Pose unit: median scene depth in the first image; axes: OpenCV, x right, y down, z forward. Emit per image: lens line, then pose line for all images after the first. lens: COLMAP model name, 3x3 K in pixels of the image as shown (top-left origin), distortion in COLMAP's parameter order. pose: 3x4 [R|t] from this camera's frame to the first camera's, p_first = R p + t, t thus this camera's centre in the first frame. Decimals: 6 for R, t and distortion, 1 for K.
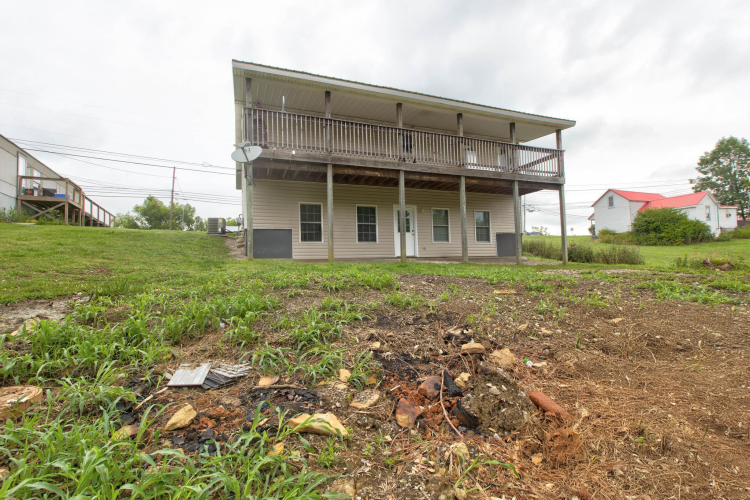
lens RADIAL K [[336.6, 0, 374.6], [0, 336.6, 252.2], [0, 0, 1]] dist [0.000470, 0.001194]
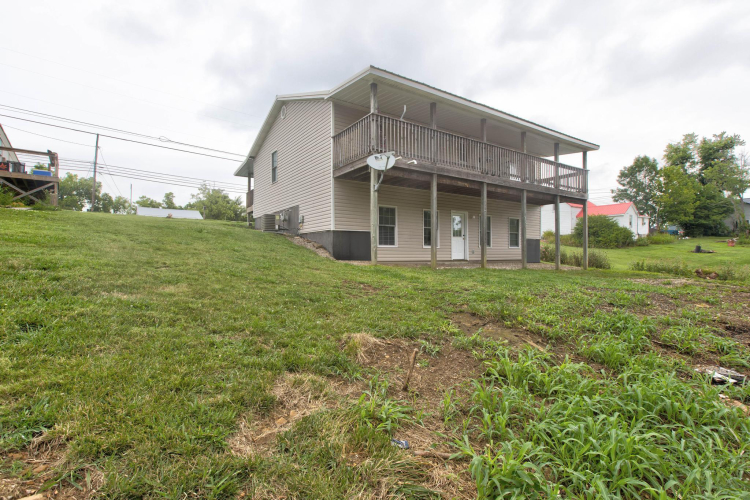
lens RADIAL K [[353.8, 0, 374.6], [0, 353.8, 252.4], [0, 0, 1]] dist [0.012081, -0.001058]
pose [[0.975003, 0.026074, 0.220657, -0.396379], [-0.032642, 0.999125, 0.026168, -0.029647], [-0.219781, -0.032716, 0.975000, -0.026309]]
